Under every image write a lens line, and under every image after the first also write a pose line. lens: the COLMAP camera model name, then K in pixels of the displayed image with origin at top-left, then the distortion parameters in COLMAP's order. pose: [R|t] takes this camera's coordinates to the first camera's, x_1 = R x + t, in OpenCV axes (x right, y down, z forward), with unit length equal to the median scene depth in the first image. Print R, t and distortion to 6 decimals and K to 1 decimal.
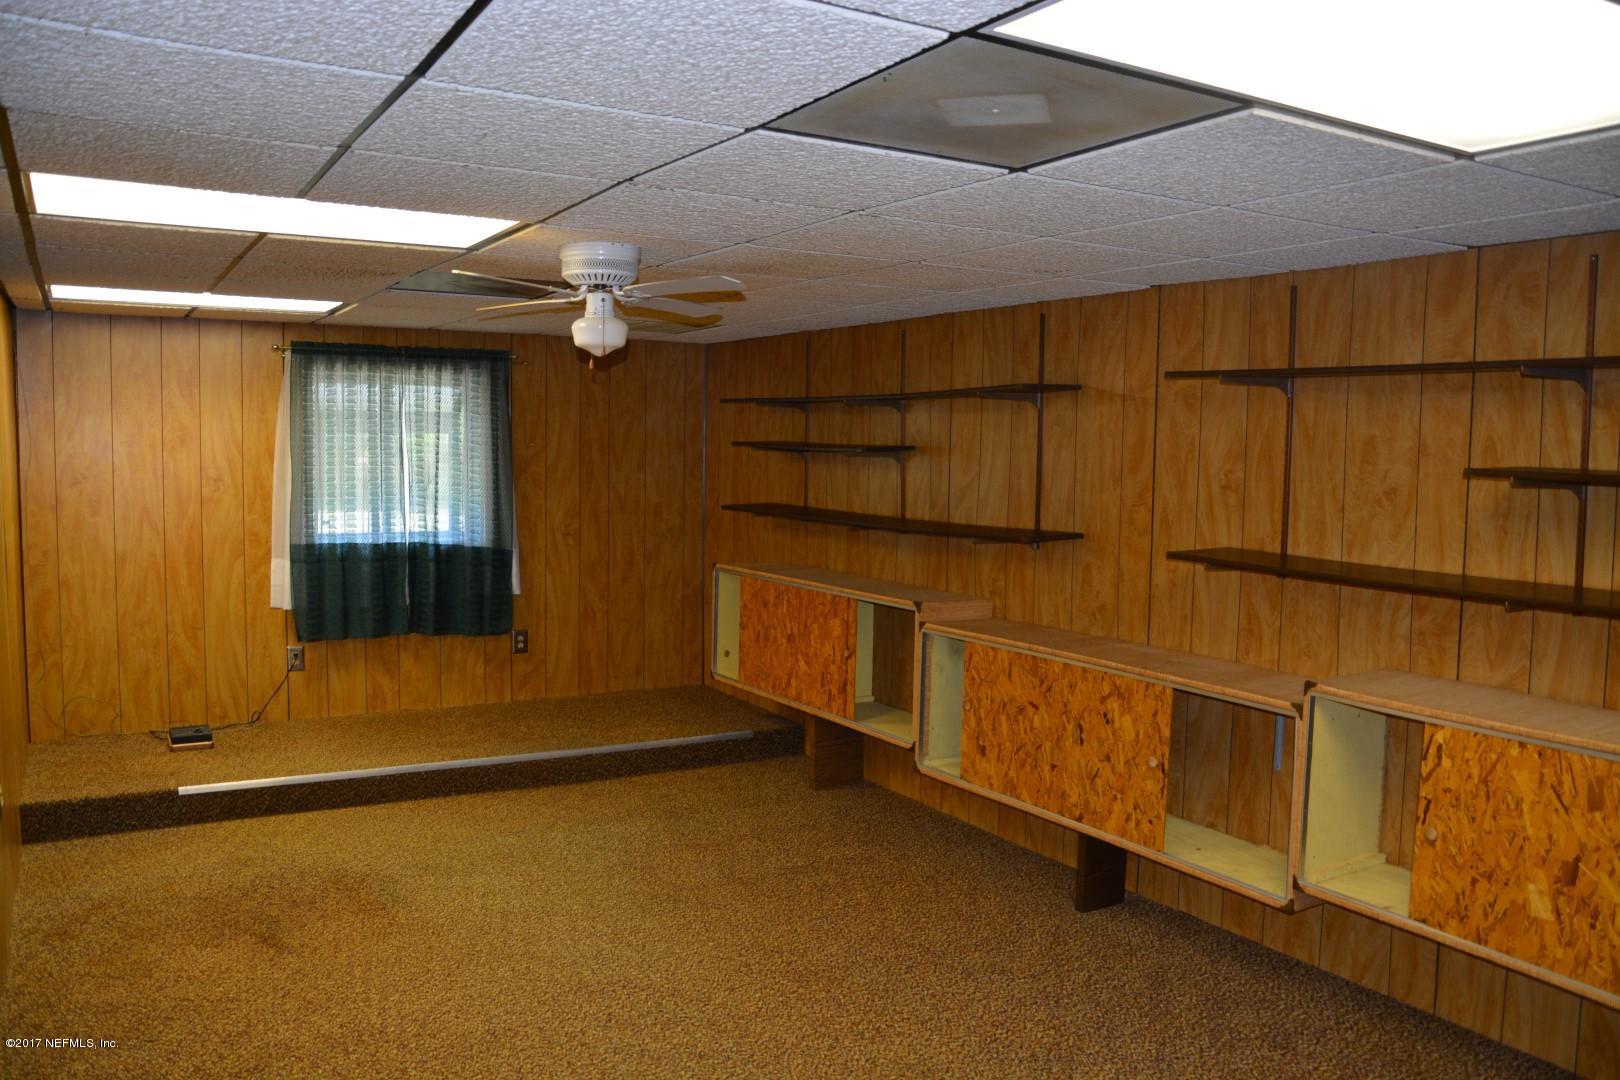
lens RADIAL K [[1272.2, 0, 814.9], [0, 1272.2, 548.1], [0, 0, 1]] dist [-0.122449, 0.040013]
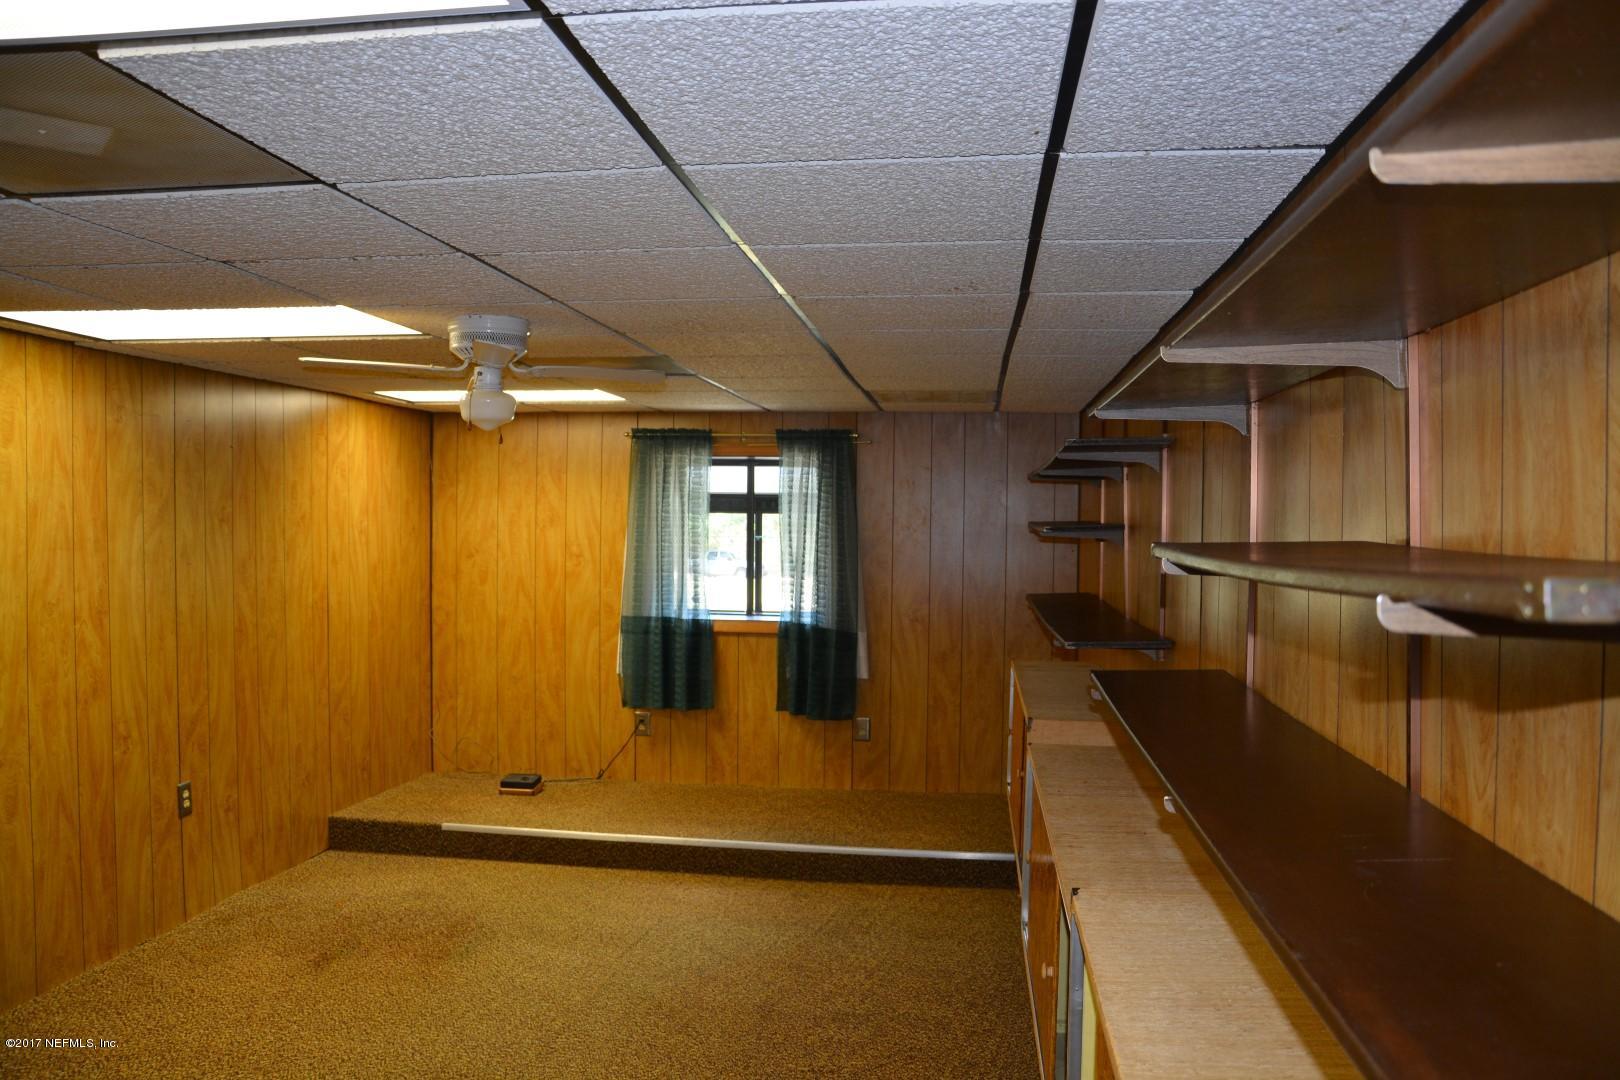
lens RADIAL K [[1272.2, 0, 808.4], [0, 1272.2, 537.1], [0, 0, 1]] dist [-0.122449, 0.040013]
pose [[0.780056, 0.000218, -0.625710, 0.398910], [-0.049673, 0.996865, -0.061579, -0.012093], [0.623736, 0.079116, 0.777621, 0.246165]]
